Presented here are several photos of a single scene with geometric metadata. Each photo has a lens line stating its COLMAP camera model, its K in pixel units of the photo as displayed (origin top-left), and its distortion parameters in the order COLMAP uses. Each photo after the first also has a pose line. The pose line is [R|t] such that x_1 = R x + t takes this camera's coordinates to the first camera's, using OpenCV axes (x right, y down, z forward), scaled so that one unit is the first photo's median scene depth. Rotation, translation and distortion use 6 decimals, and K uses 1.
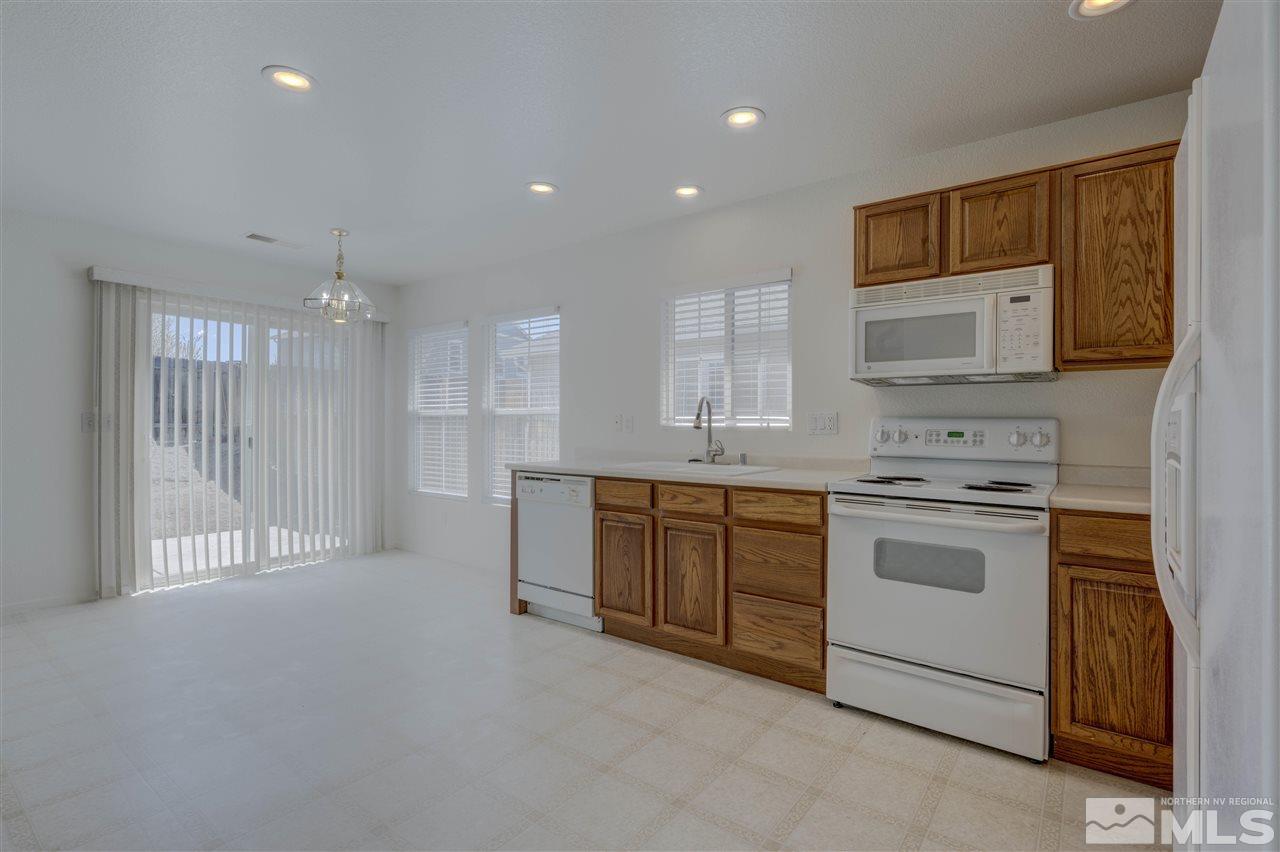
lens RADIAL K [[592.4, 0, 648.7], [0, 592.4, 424.6], [0, 0, 1]] dist [-0.006966, -0.000053]
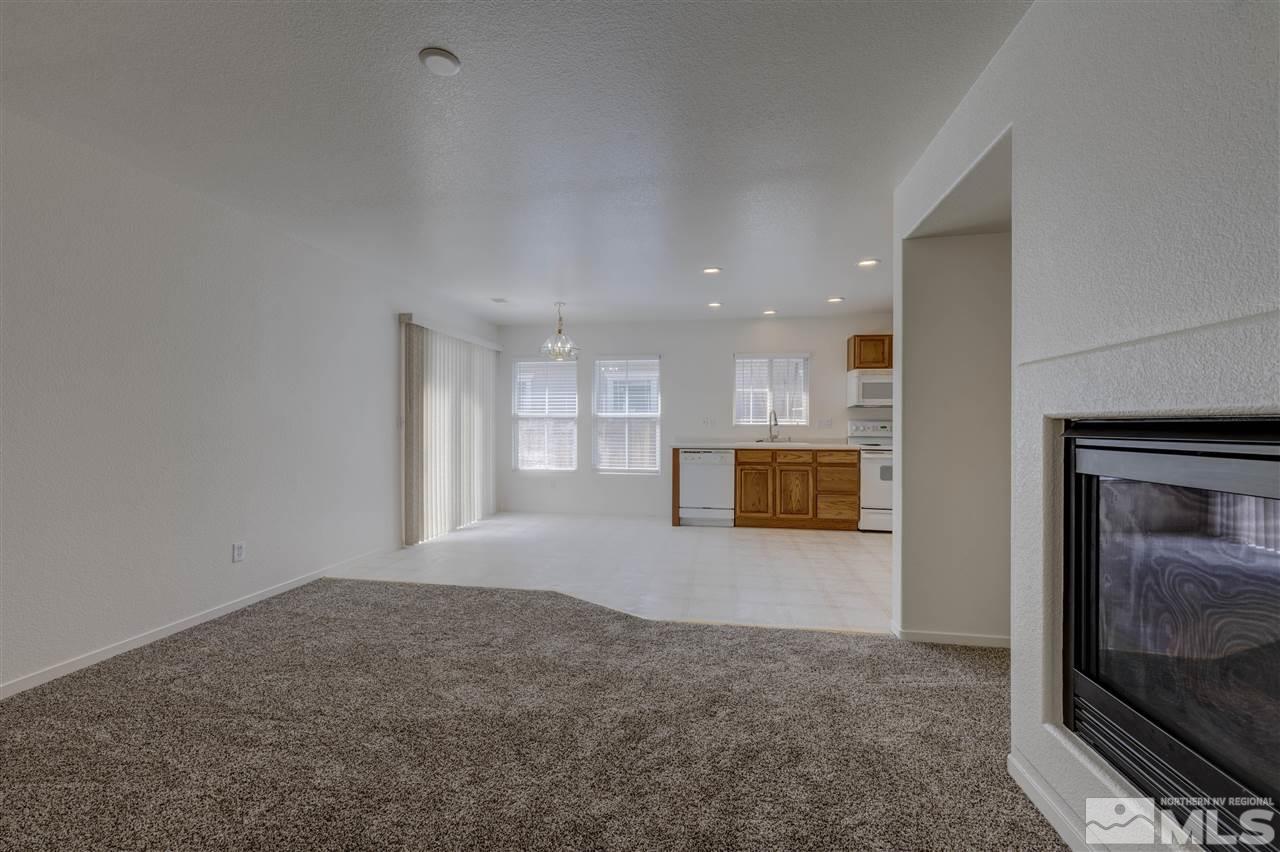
lens RADIAL K [[517.8, 0, 634.1], [0, 517.8, 424.0], [0, 0, 1]] dist [0.016865, 0.000084]
pose [[0.892707, -0.002971, 0.450628, -1.385142], [0.001095, 0.999990, 0.004423, -0.008065], [-0.450636, -0.003455, 0.892701, -0.497481]]
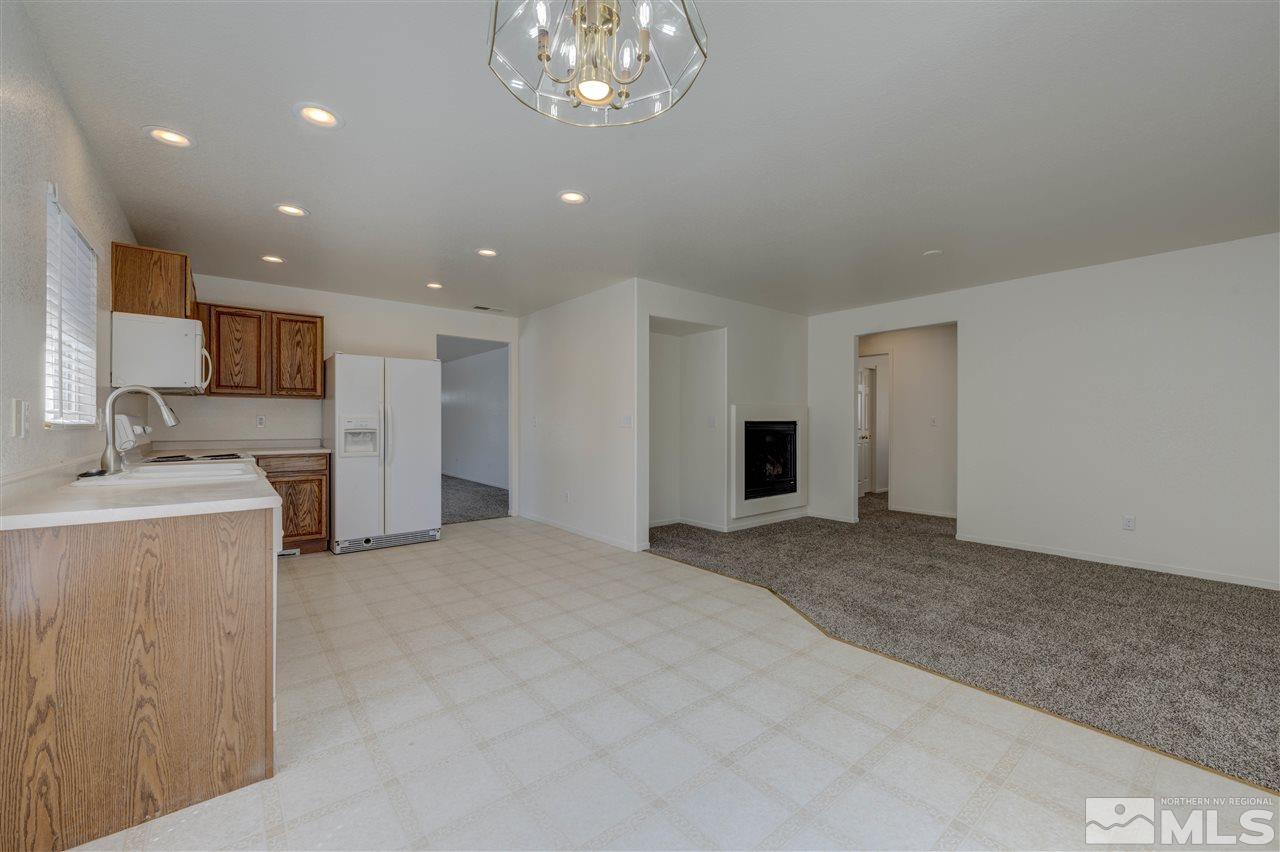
lens RADIAL K [[517.8, 0, 644.6], [0, 517.8, 423.1], [0, 0, 1]] dist [0.016865, 0.000084]
pose [[-0.974711, -0.003721, 0.223440, -0.857680], [-0.003818, 0.999993, -0.000002, 0.000561], [-0.223438, -0.000855, -0.974718, 1.811297]]
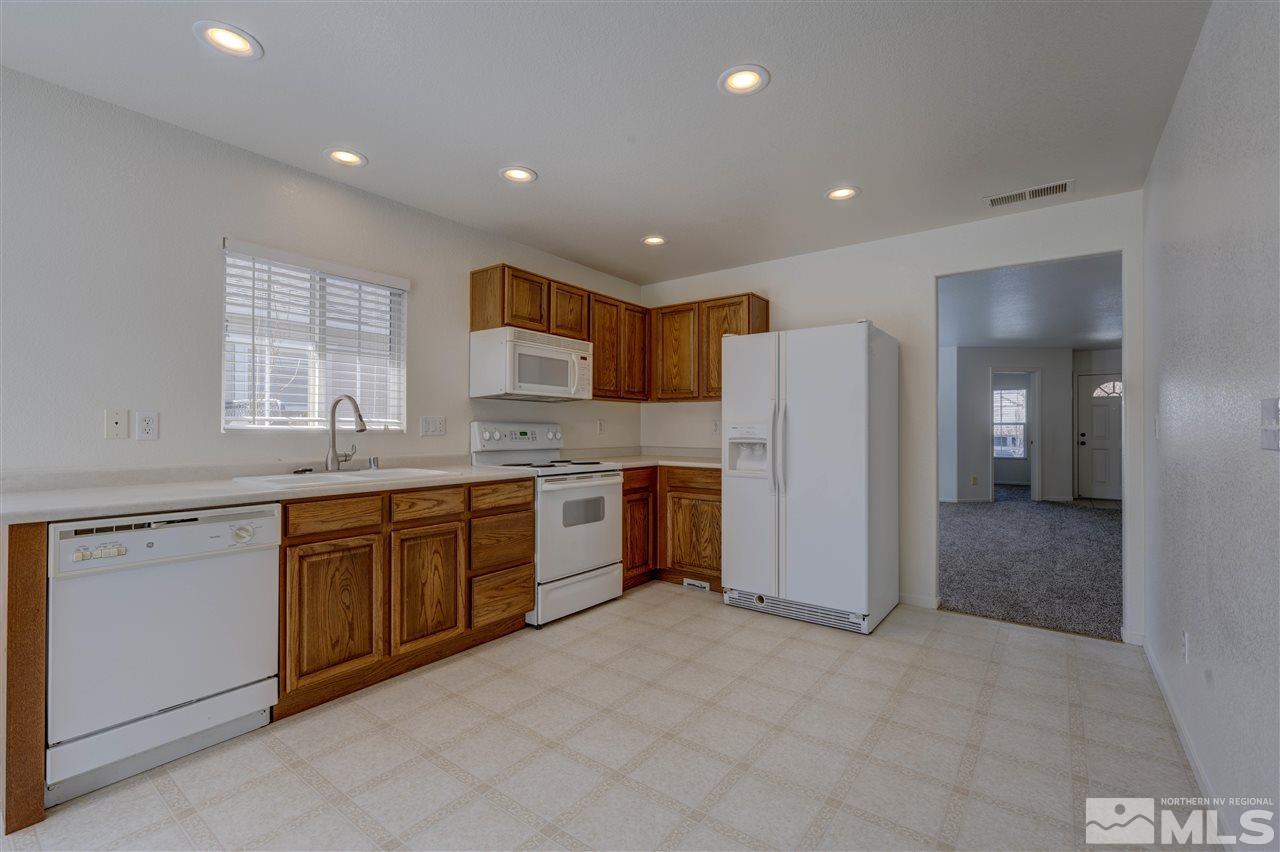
lens RADIAL K [[556.3, 0, 639.8], [0, 556.3, 426.7], [0, 0, 1]] dist [-0.001844, 0.000712]
pose [[0.003641, -0.001258, 0.999993, -0.863434], [-0.004058, 0.999991, 0.001273, -0.004111], [-0.999985, -0.004062, 0.003636, 0.656990]]
